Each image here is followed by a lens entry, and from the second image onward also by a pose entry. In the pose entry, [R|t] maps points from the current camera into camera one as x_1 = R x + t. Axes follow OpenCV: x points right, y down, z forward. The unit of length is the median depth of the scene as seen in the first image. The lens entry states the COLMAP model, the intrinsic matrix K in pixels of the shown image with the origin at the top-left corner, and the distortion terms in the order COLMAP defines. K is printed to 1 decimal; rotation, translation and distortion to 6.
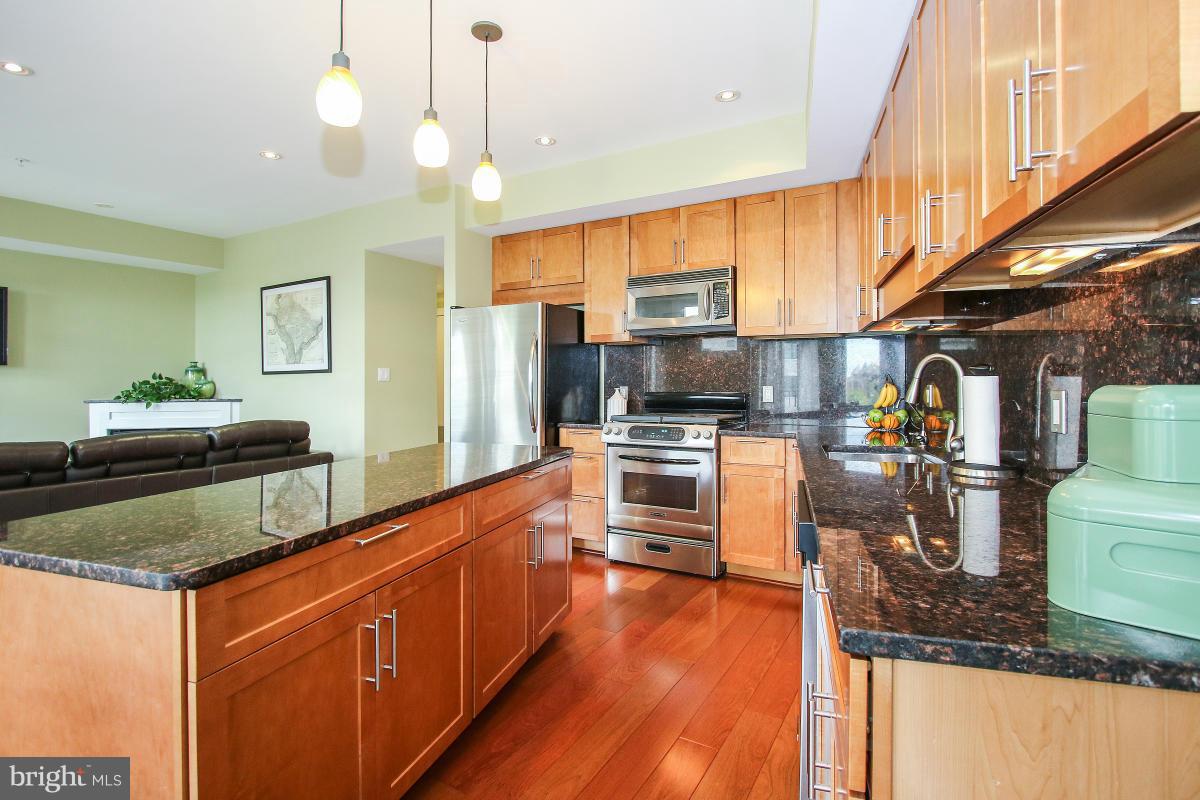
lens RADIAL K [[566.4, 0, 605.4], [0, 566.4, 376.3], [0, 0, 1]] dist [-0.018419, 0.002444]
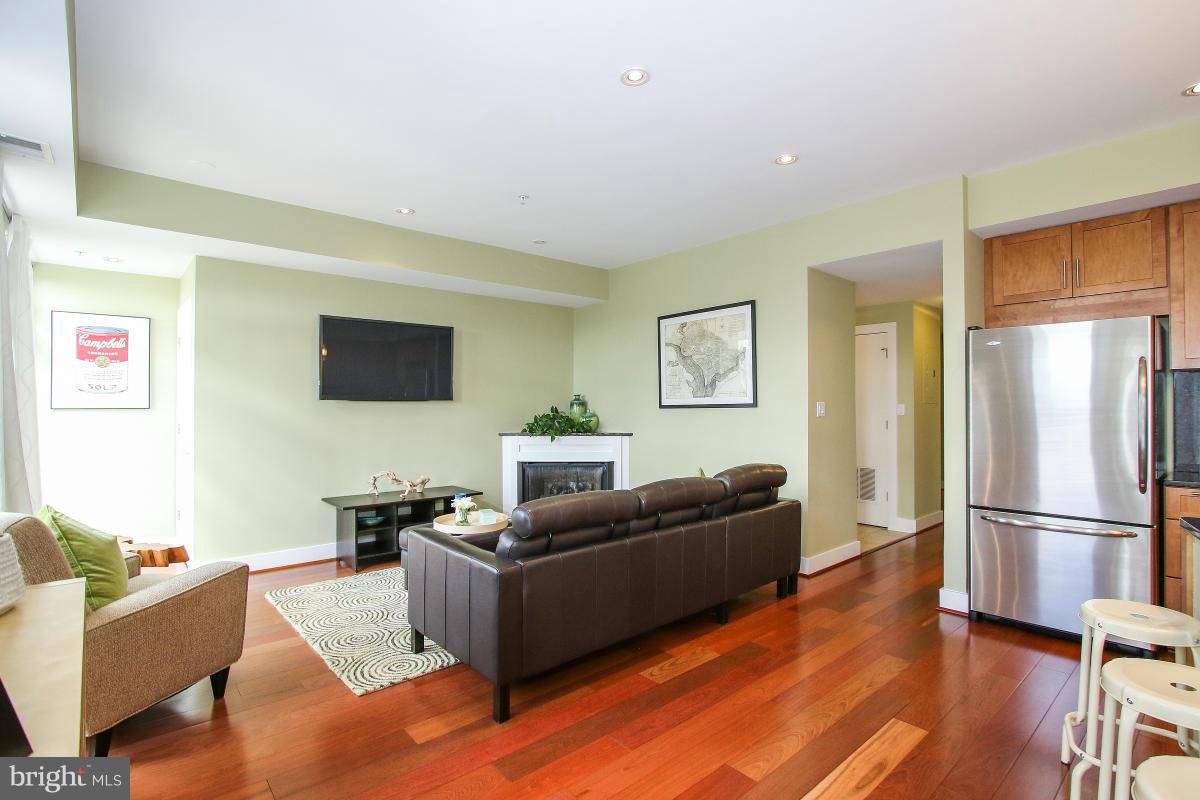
lens RADIAL K [[566.4, 0, 612.7], [0, 566.4, 402.5], [0, 0, 1]] dist [-0.018419, 0.002444]
pose [[0.947904, -0.002668, -0.318544, -0.513062], [0.003218, 0.999994, 0.001200, -0.019349], [0.318538, -0.002163, 0.947907, 0.083825]]
